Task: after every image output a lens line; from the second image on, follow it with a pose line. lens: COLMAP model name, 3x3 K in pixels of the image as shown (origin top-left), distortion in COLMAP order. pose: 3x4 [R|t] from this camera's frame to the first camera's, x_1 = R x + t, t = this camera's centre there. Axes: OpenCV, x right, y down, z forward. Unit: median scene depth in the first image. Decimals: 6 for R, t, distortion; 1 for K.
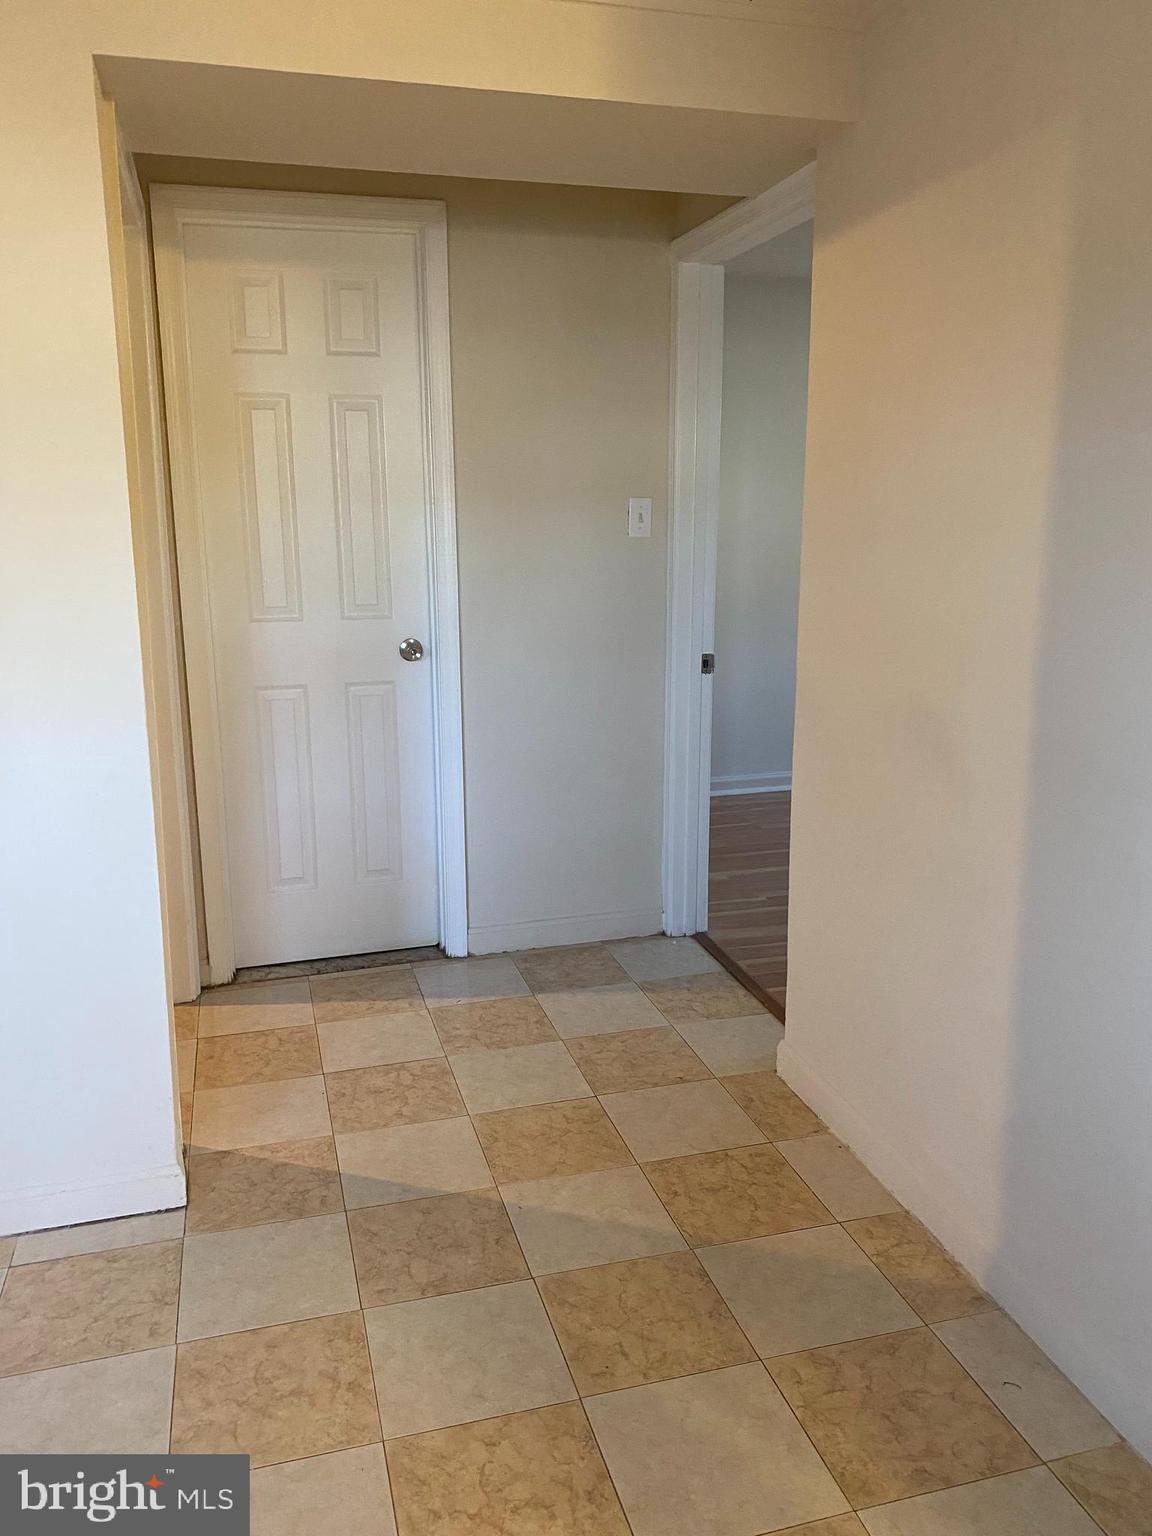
lens RADIAL K [[1160.5, 0, 565.3], [0, 1160.5, 762.5], [0, 0, 1]] dist [0.091839, -0.155648]
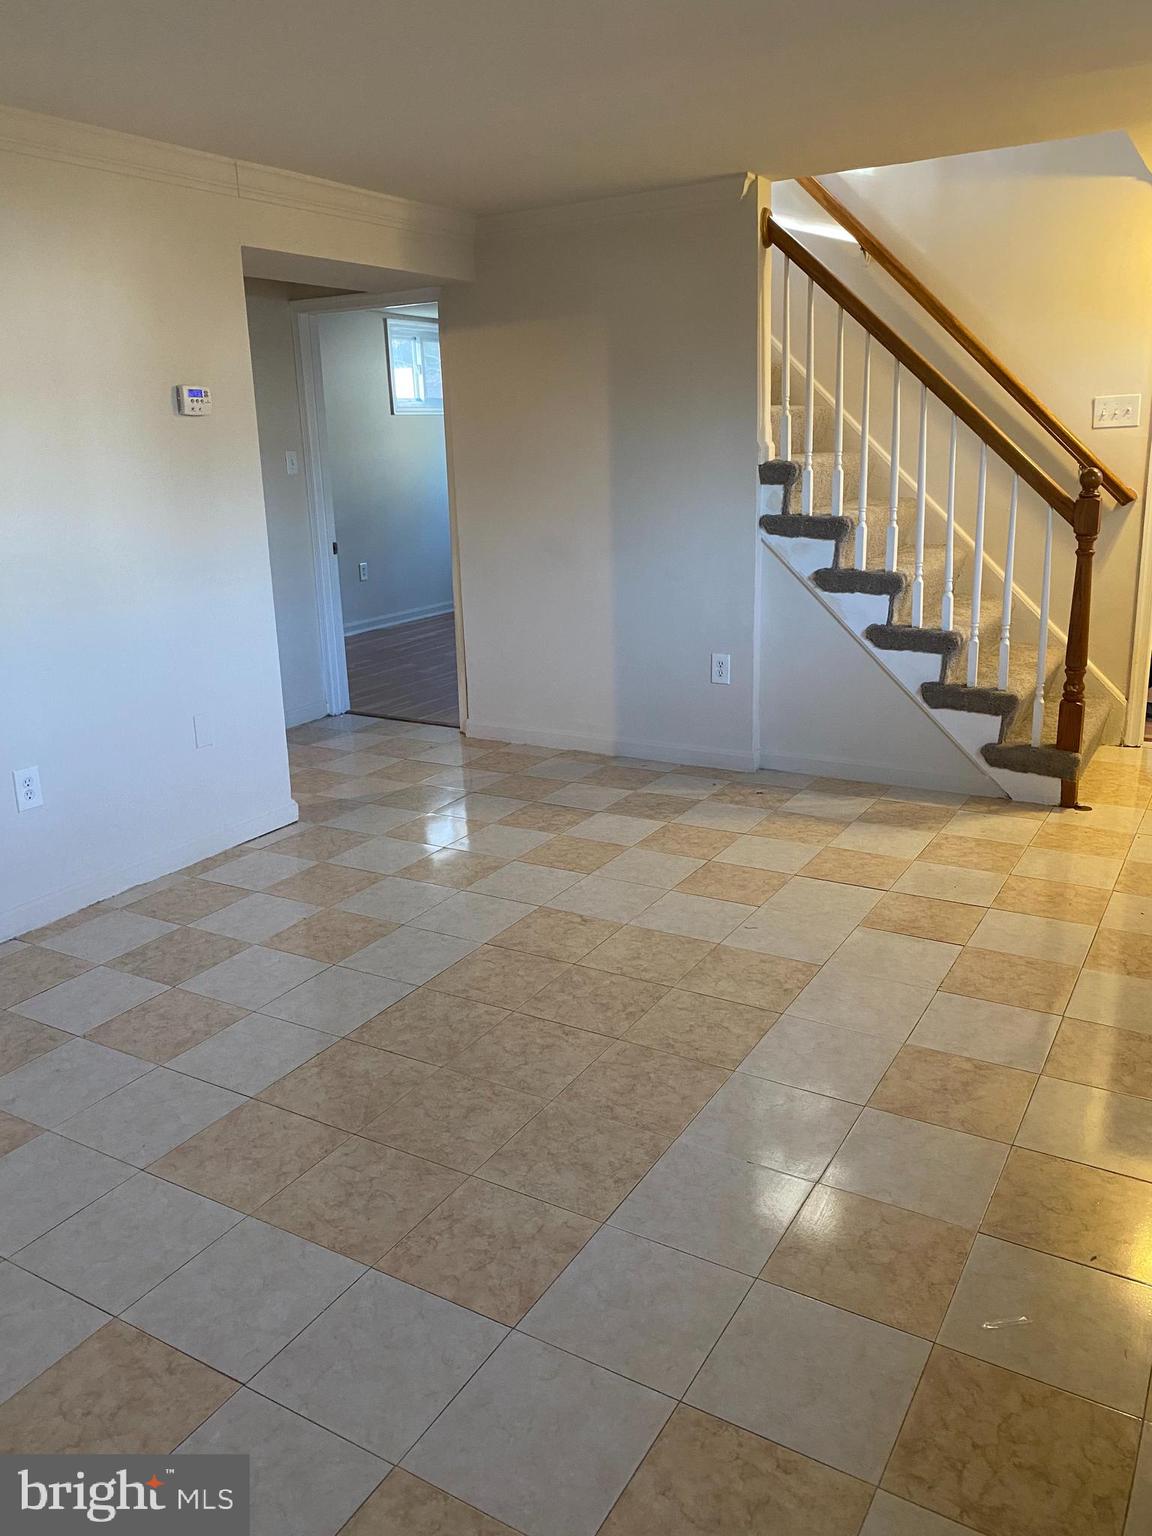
lens RADIAL K [[1164.8, 0, 577.9], [0, 1164.8, 760.3], [0, 0, 1]] dist [0.079231, -0.153780]
pose [[0.724075, -0.198035, 0.660679, -1.322809], [0.169810, 0.979593, 0.107524, 0.154705], [-0.668491, 0.034335, 0.742928, -0.815316]]
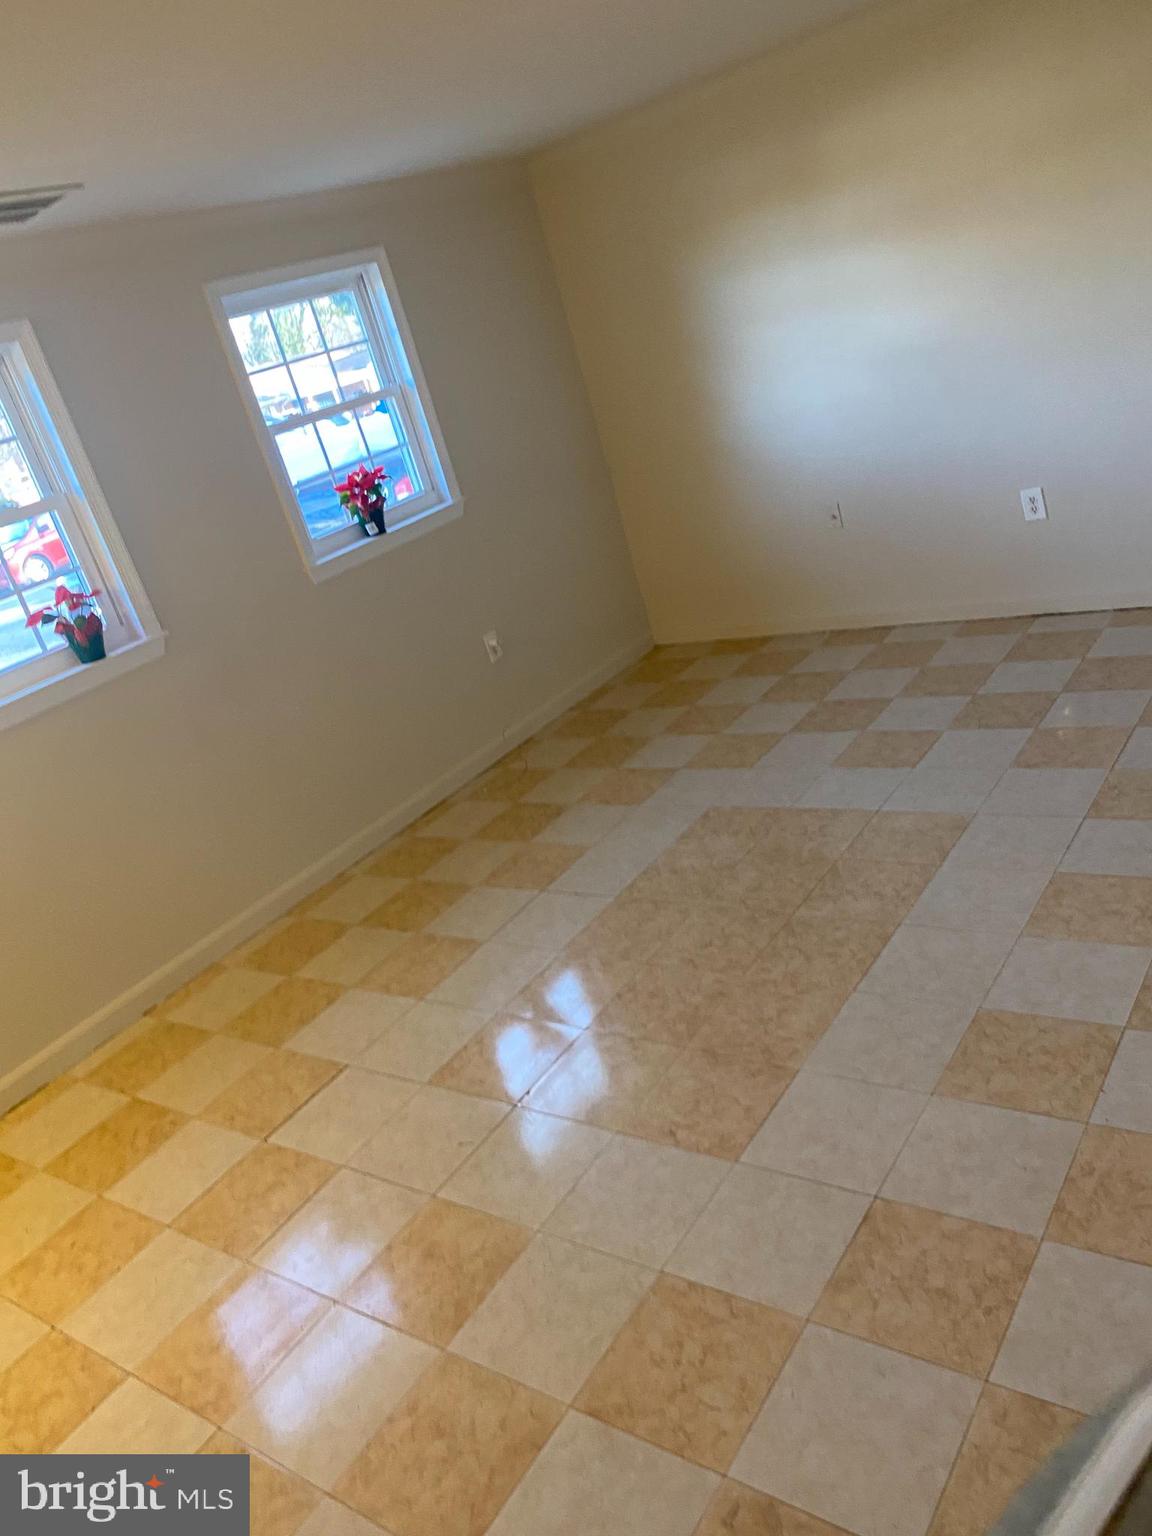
lens RADIAL K [[1168.4, 0, 553.3], [0, 1168.4, 743.4], [0, 0, 1]] dist [0.061024, -0.064678]
pose [[-0.757927, 0.425500, -0.494466, 0.188650], [0.159548, 0.855881, 0.491947, -0.370207], [0.632528, 0.293969, -0.716583, 1.010695]]
